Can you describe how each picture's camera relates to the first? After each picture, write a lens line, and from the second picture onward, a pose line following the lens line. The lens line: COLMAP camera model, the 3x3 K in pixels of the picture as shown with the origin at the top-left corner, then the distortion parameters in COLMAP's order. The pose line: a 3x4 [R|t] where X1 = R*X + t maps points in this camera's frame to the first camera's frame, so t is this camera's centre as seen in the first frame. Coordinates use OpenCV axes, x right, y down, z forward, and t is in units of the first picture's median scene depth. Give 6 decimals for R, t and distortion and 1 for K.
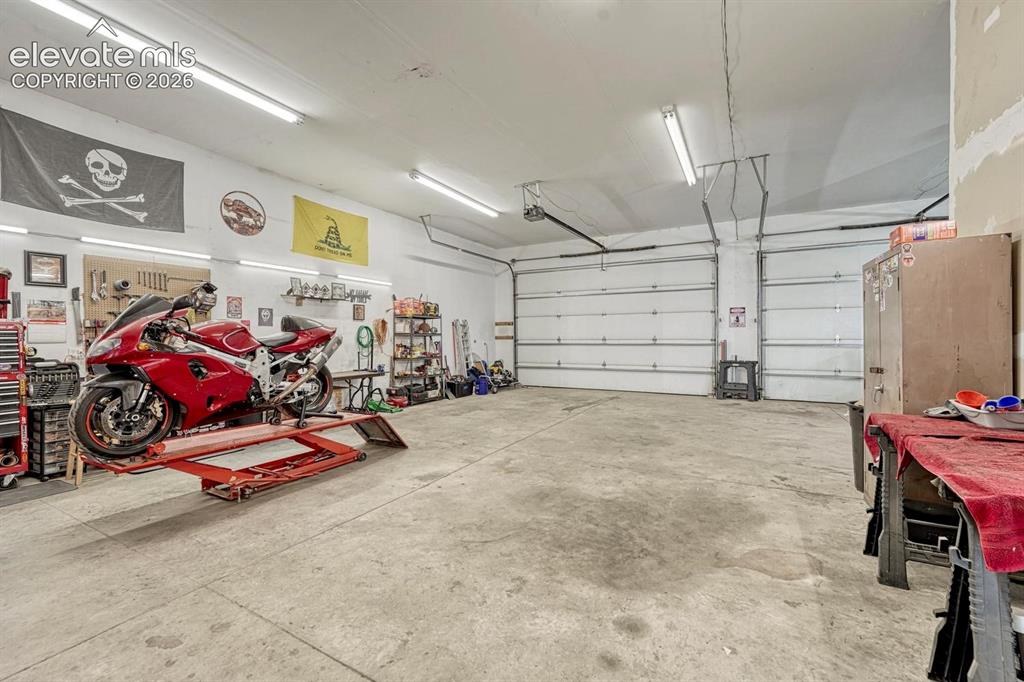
lens RADIAL K [[429.1, 0, 512.0], [0, 429.1, 339.0], [0, 0, 1]] dist [-0.005609, 0.000898]
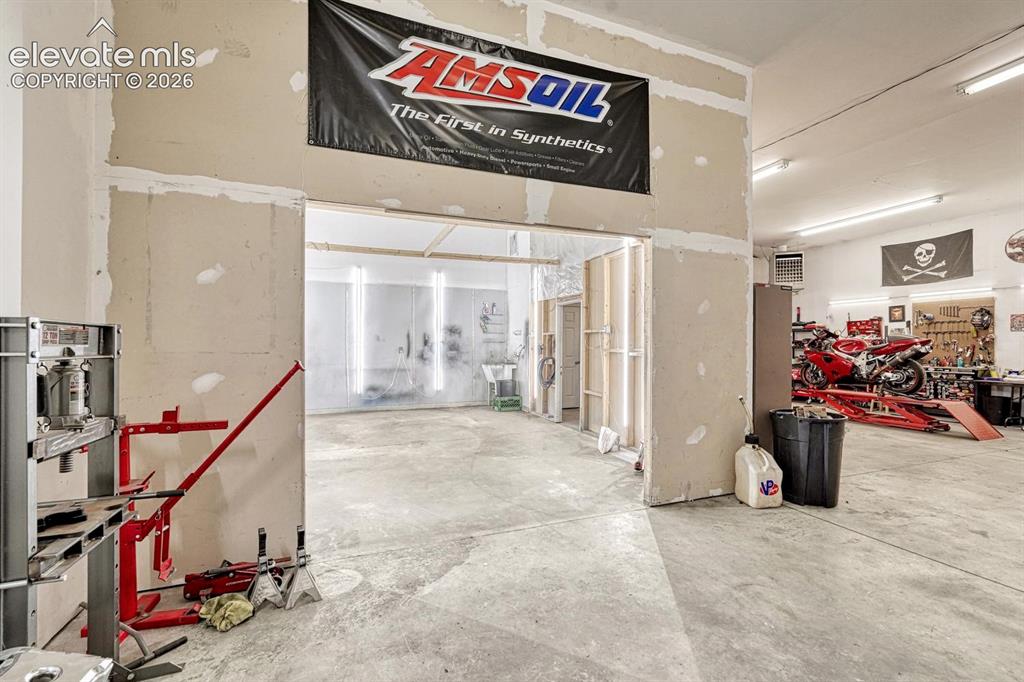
lens RADIAL K [[429.1, 0, 509.1], [0, 429.1, 345.9], [0, 0, 1]] dist [-0.005609, 0.000898]
pose [[-0.631419, -0.002734, -0.775437, 1.290407], [-0.004314, 0.999991, -0.000012, 0.001502], [0.775430, 0.003338, -0.631425, 0.633212]]
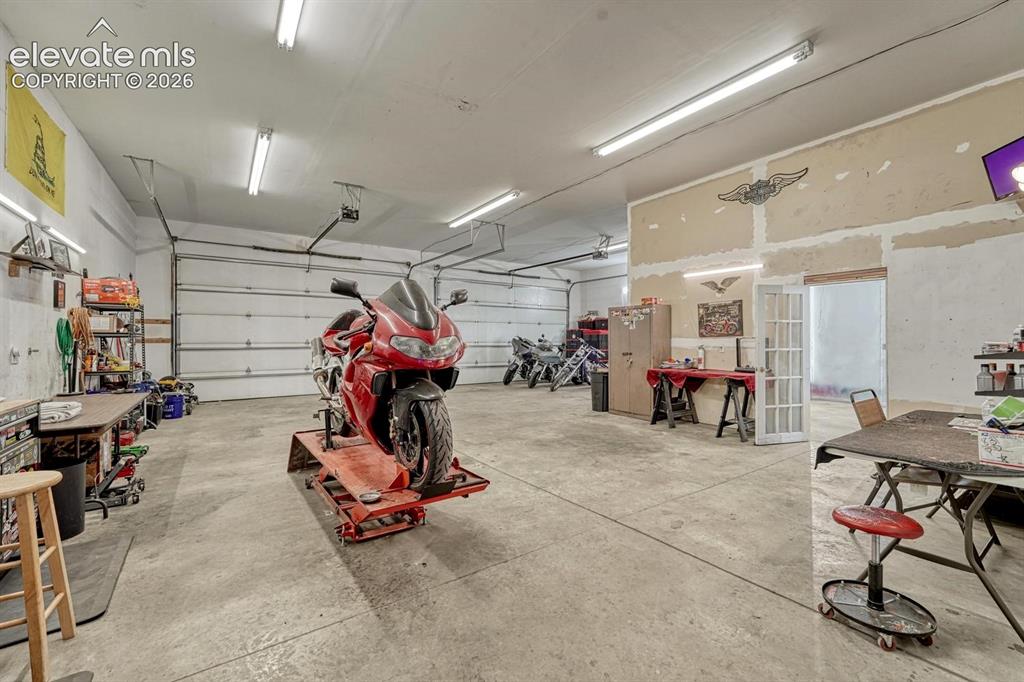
lens RADIAL K [[429.1, 0, 515.6], [0, 429.1, 341.9], [0, 0, 1]] dist [-0.005609, 0.000898]
pose [[0.434866, -0.000543, 0.900495, -0.851959], [0.004584, 0.999988, -0.001611, 0.005963], [-0.900483, 0.004828, 0.434864, 0.282452]]
